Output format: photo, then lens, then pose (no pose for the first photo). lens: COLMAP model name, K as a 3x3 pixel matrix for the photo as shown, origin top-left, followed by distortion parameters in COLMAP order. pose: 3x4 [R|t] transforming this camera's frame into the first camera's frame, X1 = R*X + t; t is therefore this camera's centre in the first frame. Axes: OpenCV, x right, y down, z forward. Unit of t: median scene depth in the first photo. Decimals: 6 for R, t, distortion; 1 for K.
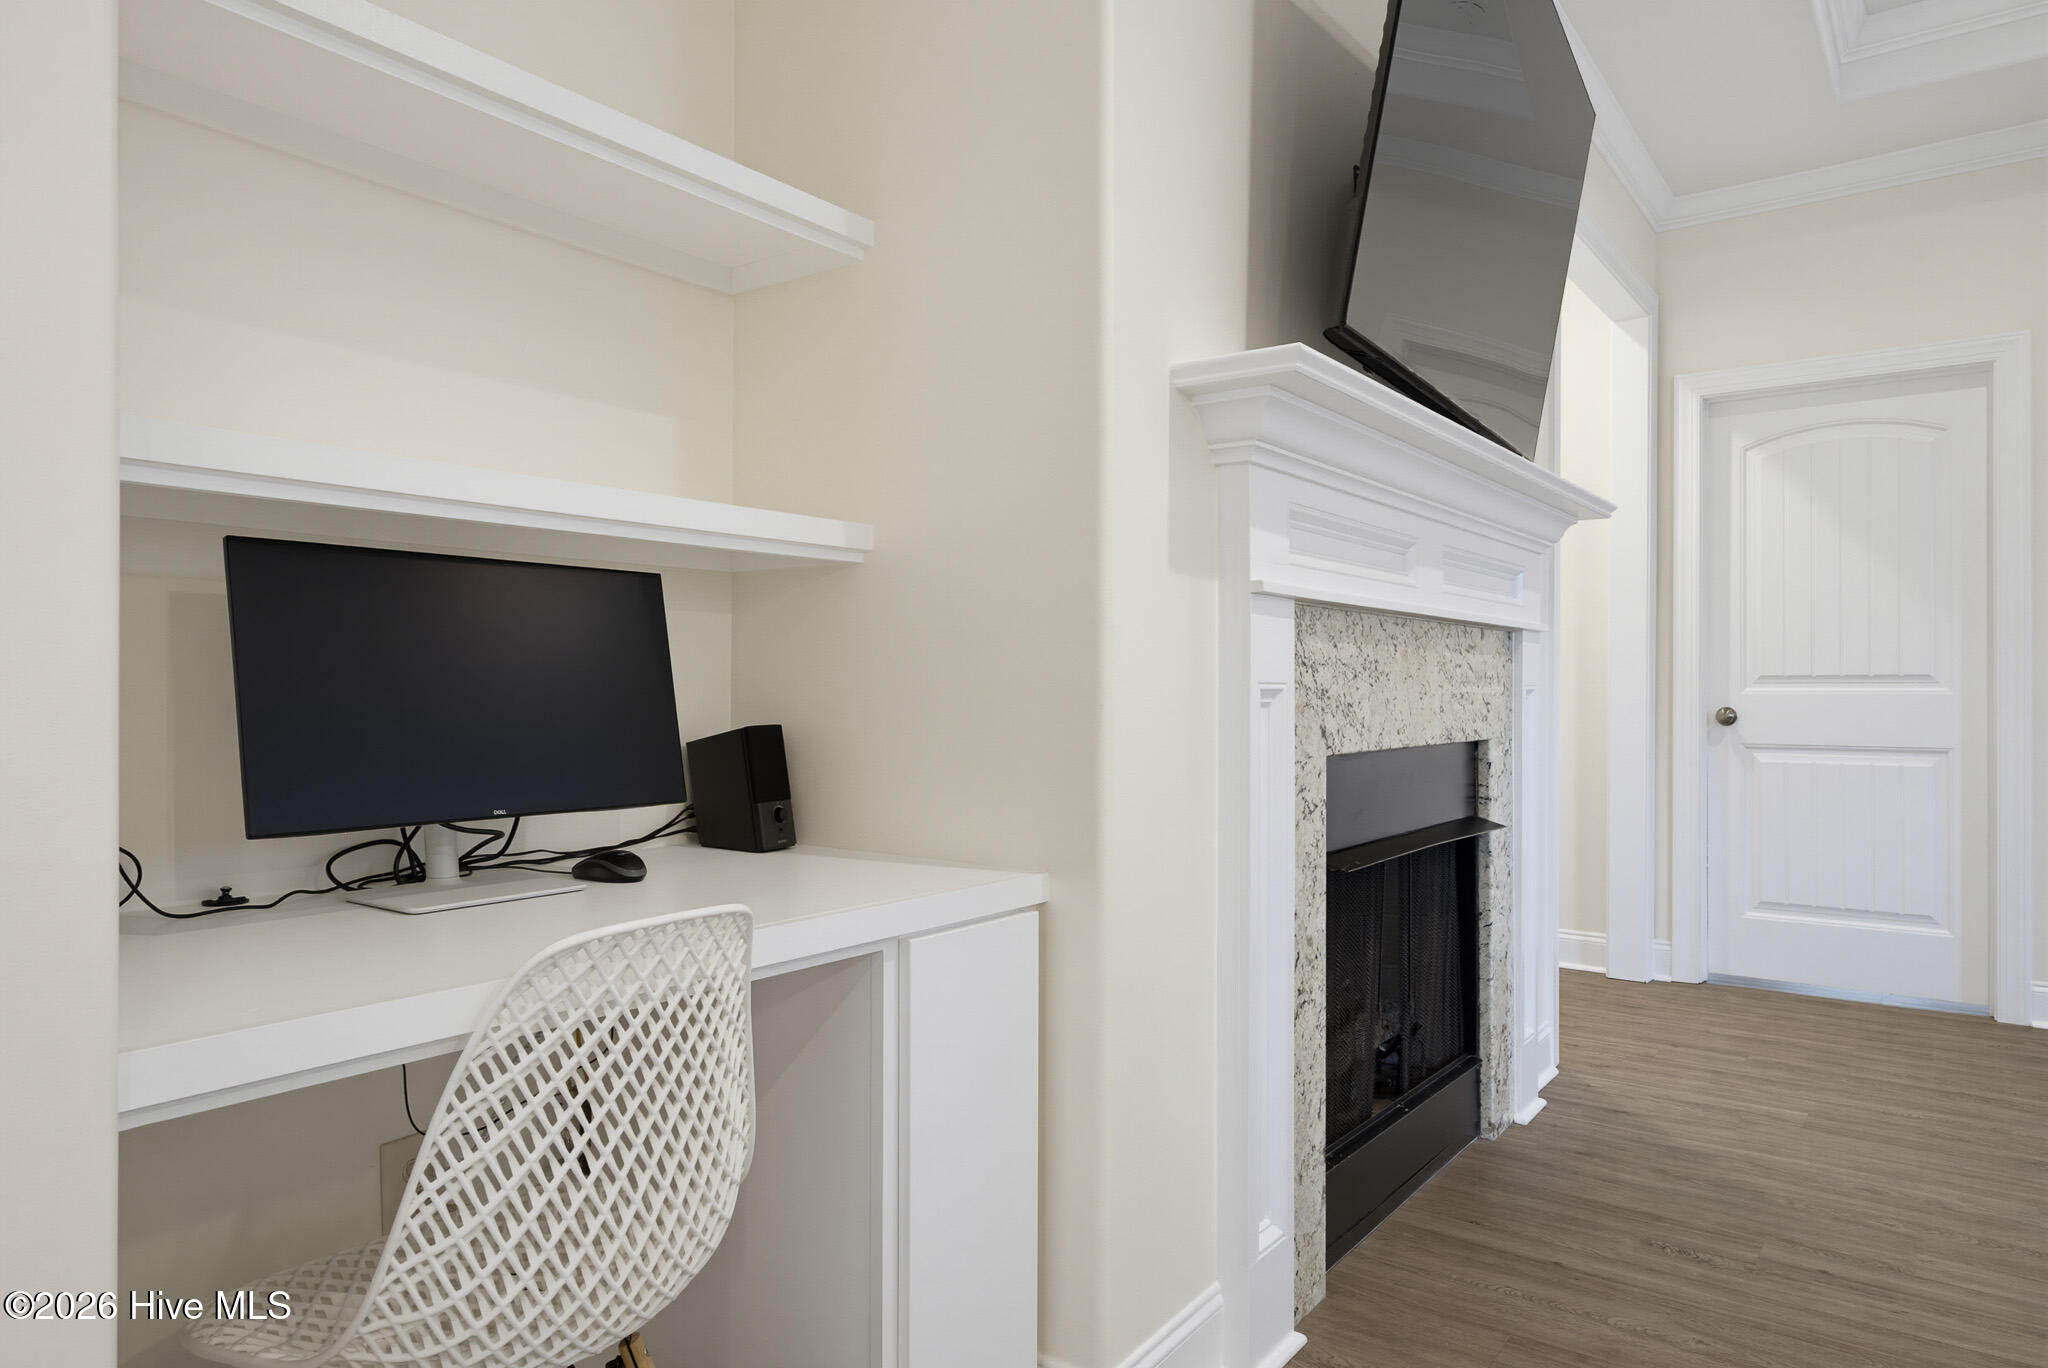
lens RADIAL K [[1257.5, 0, 1041.4], [0, 1257.5, 685.6], [0, 0, 1]] dist [0.004876, 0.001248]
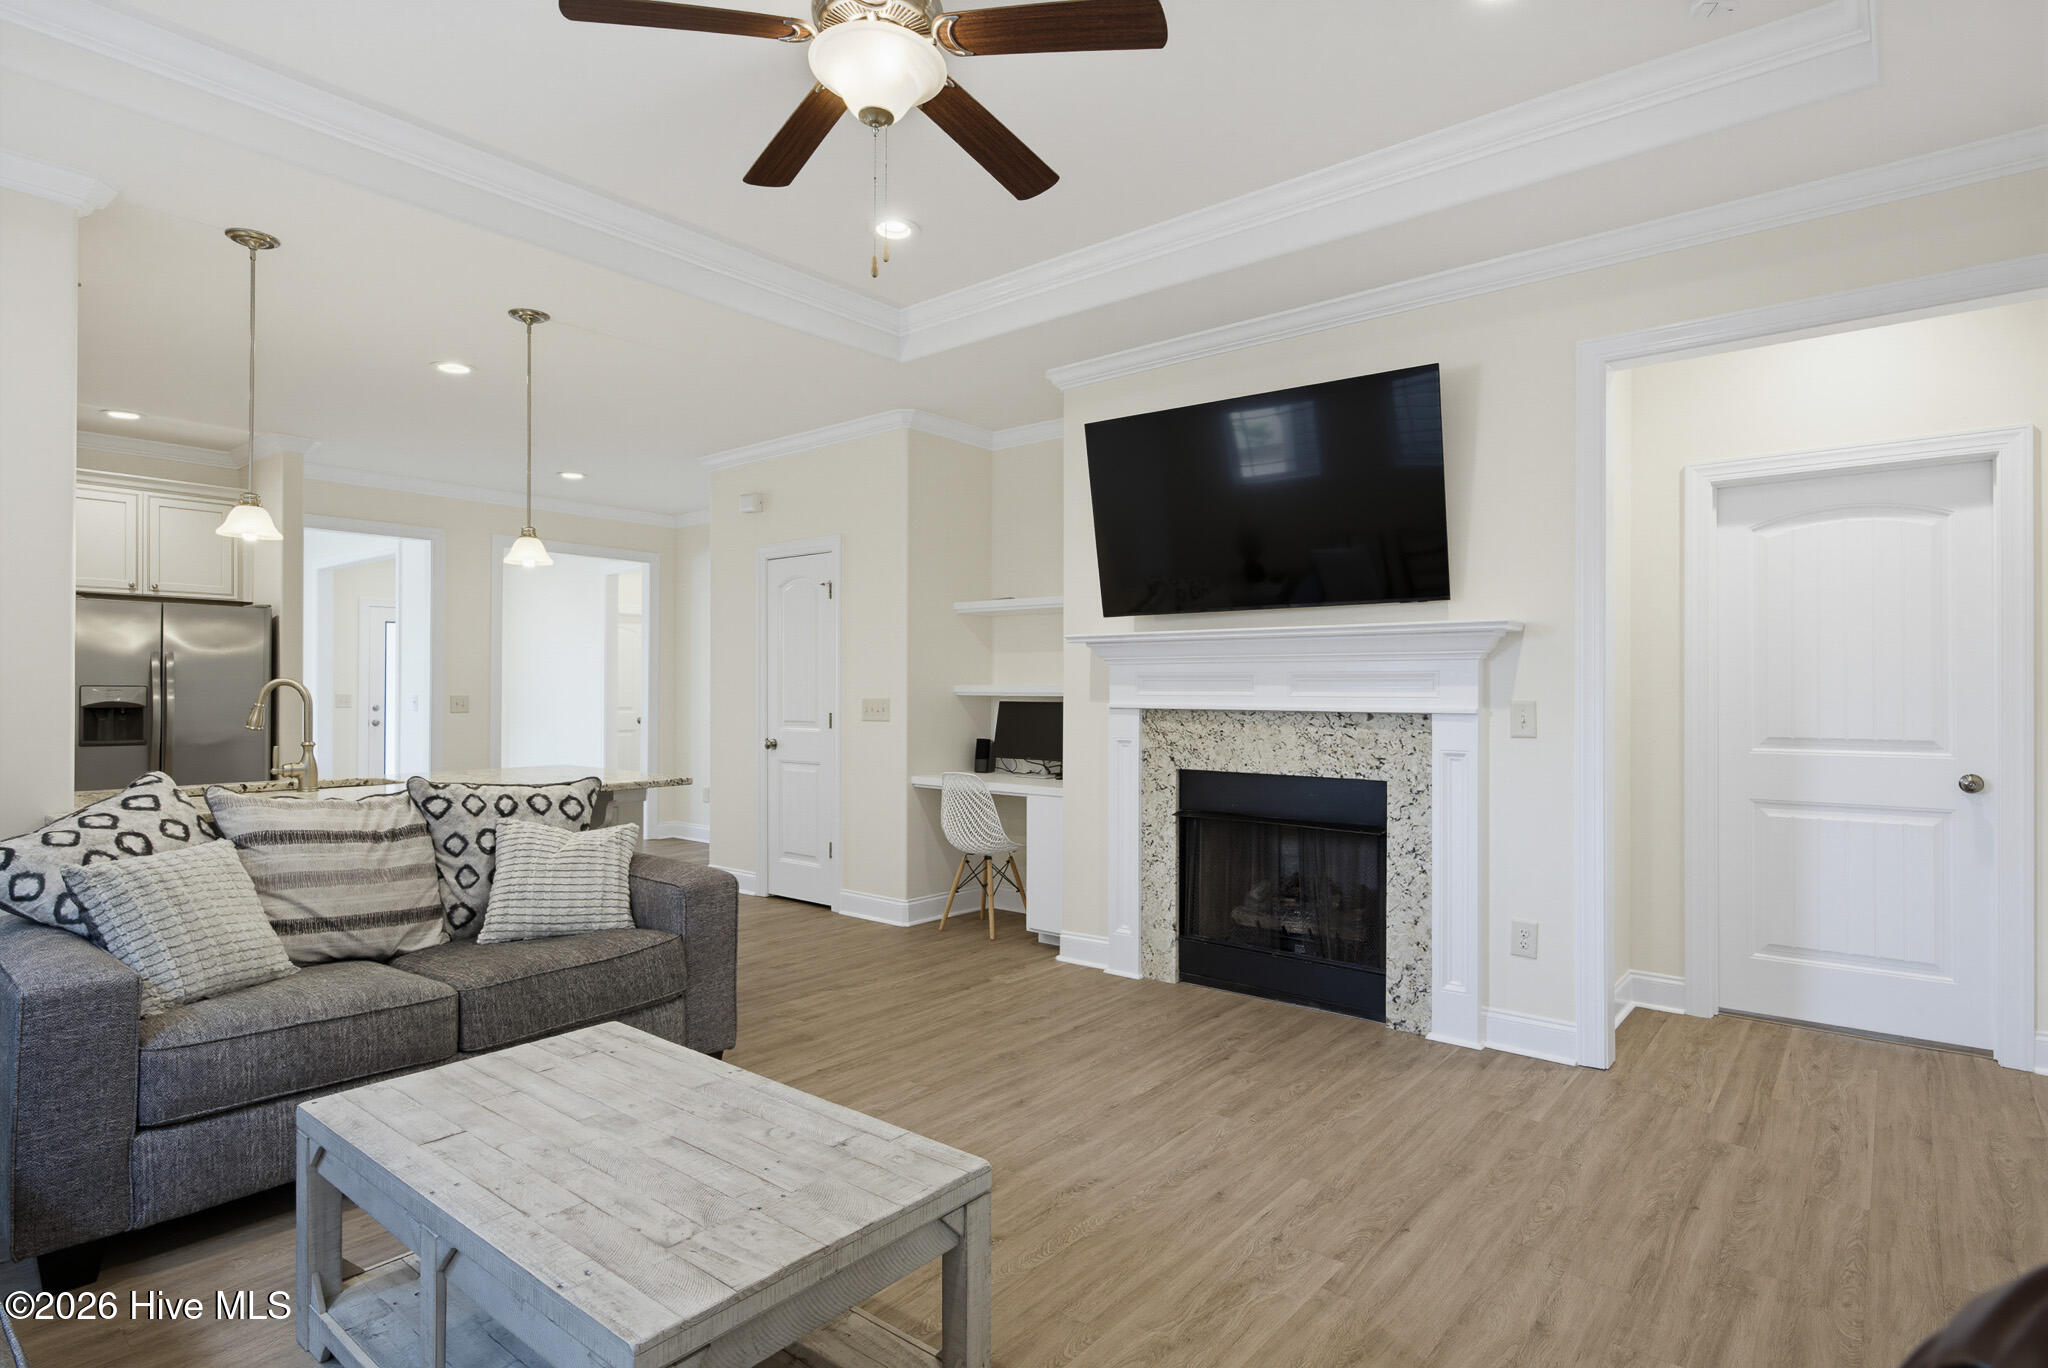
lens RADIAL K [[1073.8, 0, 1034.7], [0, 1073.8, 688.2], [0, 0, 1]] dist [-0.005857, 0.005981]
pose [[-0.050124, -0.001786, -0.998741, 2.105012], [-0.000355, 0.999998, -0.001770, -0.088941], [0.998743, 0.000266, -0.050124, 0.733199]]
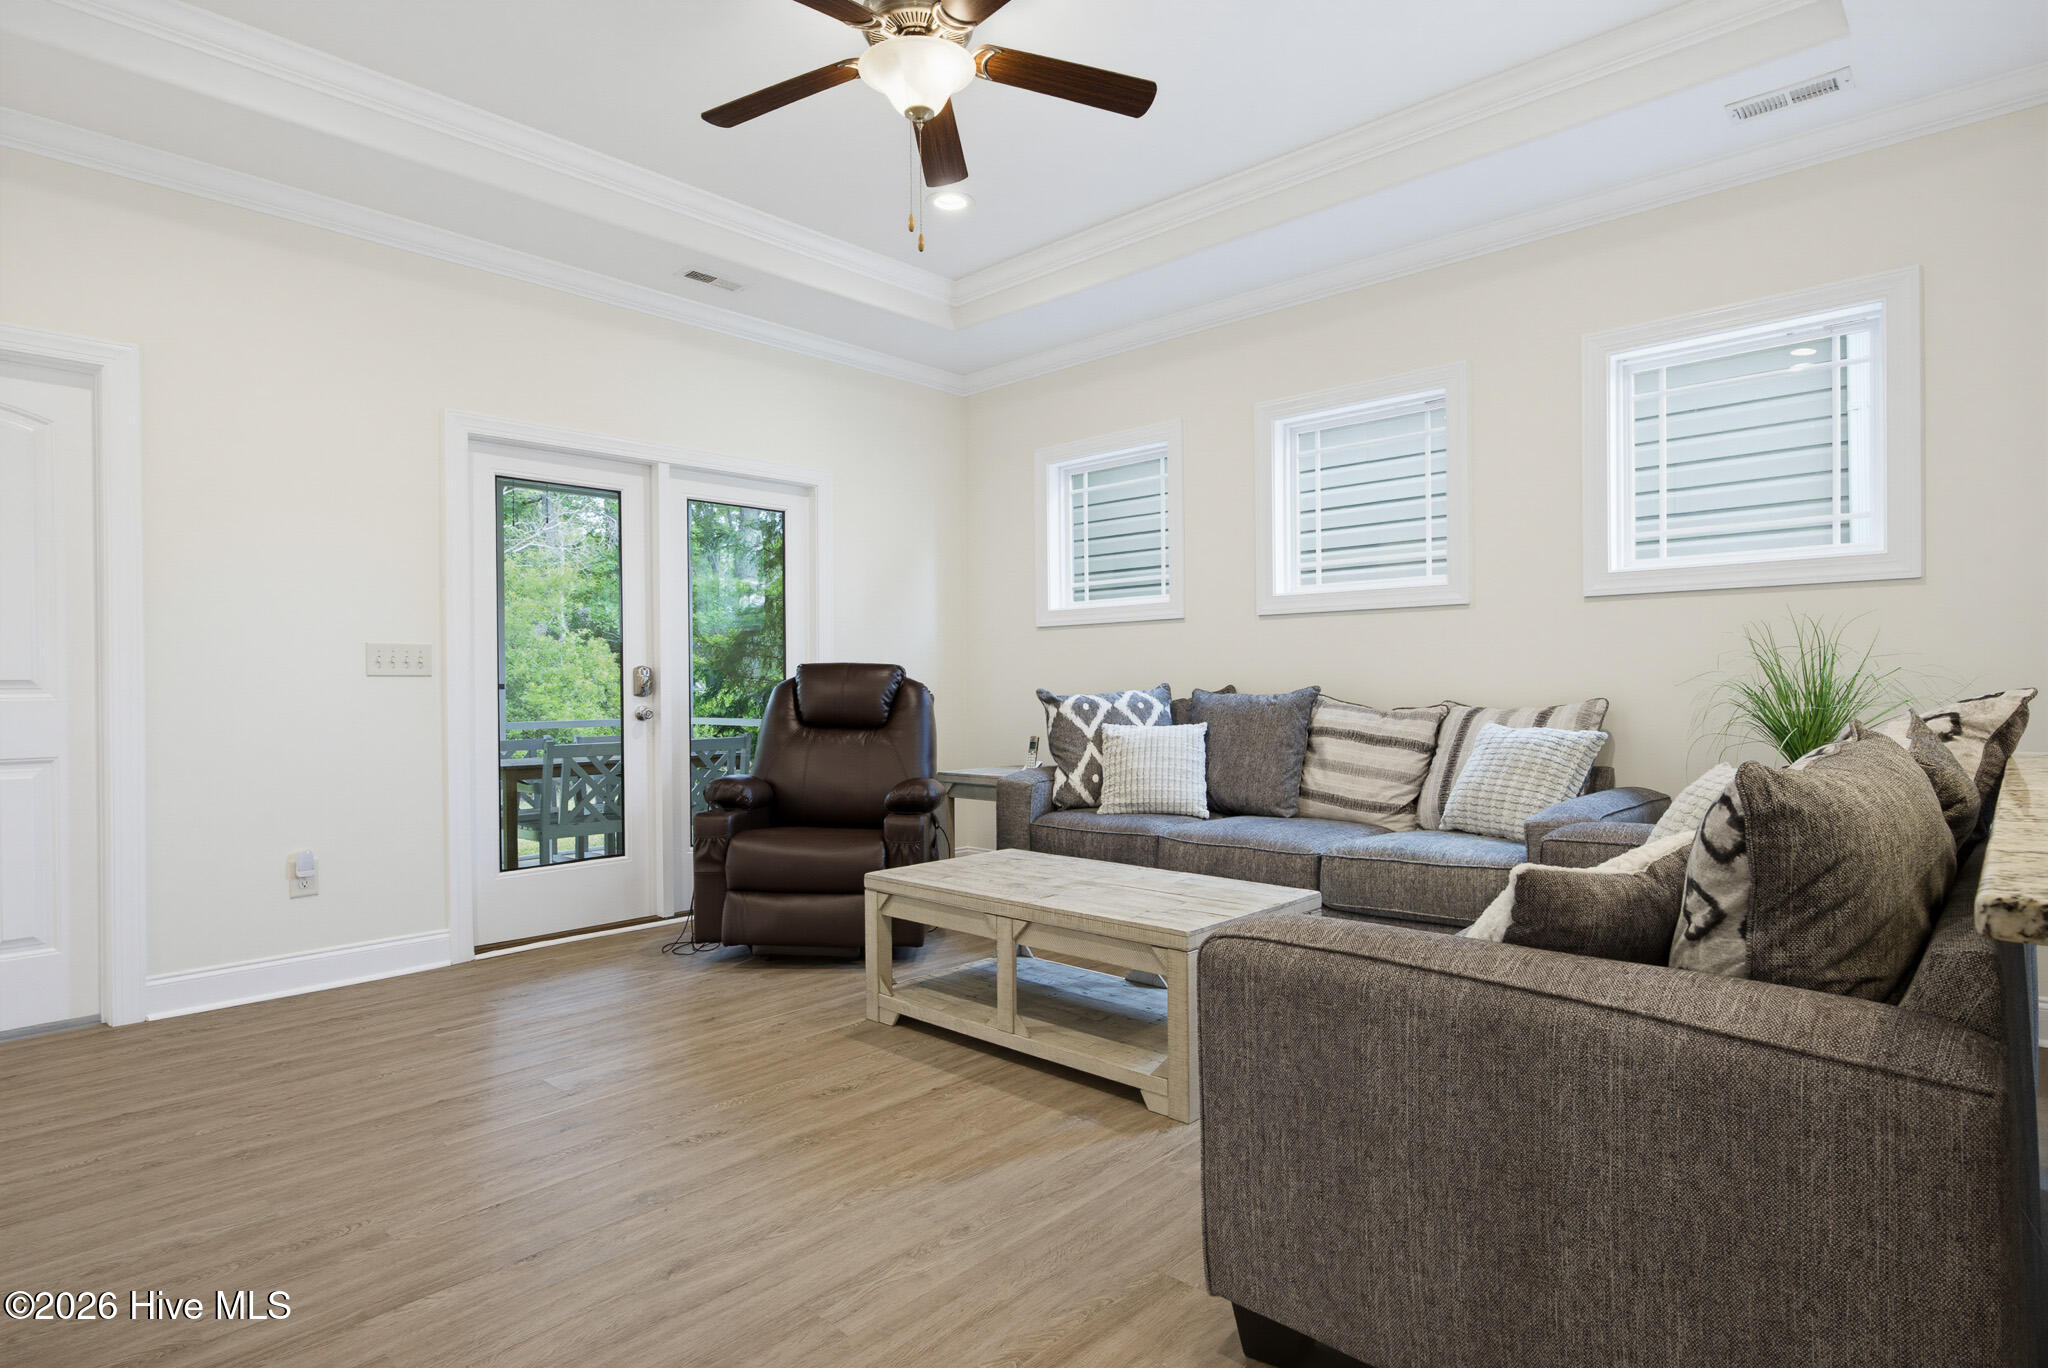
lens RADIAL K [[1073.8, 0, 1028.8], [0, 1073.8, 682.0], [0, 0, 1]] dist [-0.005857, 0.005981]
pose [[0.115530, 0.000327, 0.993304, -0.007149], [0.007825, 0.999969, -0.001239, -0.001071], [-0.993273, 0.007915, 0.115524, 0.291421]]
